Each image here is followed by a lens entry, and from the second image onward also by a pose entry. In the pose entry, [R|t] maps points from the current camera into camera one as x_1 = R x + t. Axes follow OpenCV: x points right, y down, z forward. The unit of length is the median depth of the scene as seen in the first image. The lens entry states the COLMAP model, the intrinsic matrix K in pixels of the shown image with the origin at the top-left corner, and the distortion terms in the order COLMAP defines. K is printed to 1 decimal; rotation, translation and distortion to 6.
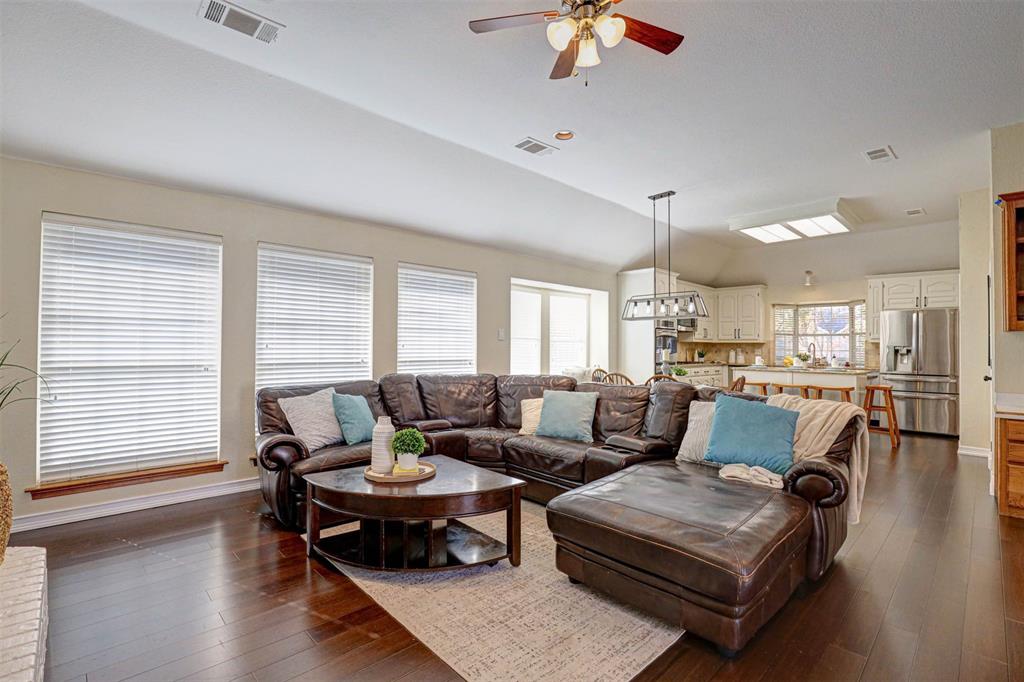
lens RADIAL K [[489.7, 0, 514.2], [0, 489.7, 339.4], [0, 0, 1]] dist [-0.003786, 0.000117]
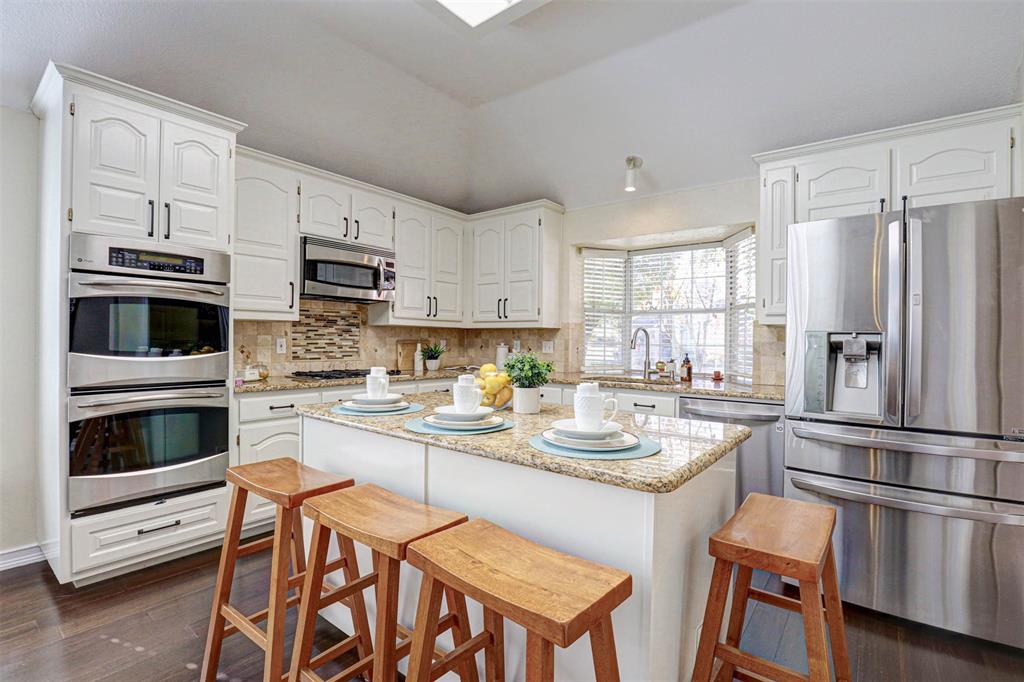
lens RADIAL K [[489.7, 0, 508.8], [0, 489.7, 340.6], [0, 0, 1]] dist [-0.003786, 0.000117]
pose [[0.992464, -0.002953, 0.122502, 0.468410], [0.000897, 0.999858, 0.016833, 0.012198], [-0.122534, -0.016597, 0.992326, 0.623616]]
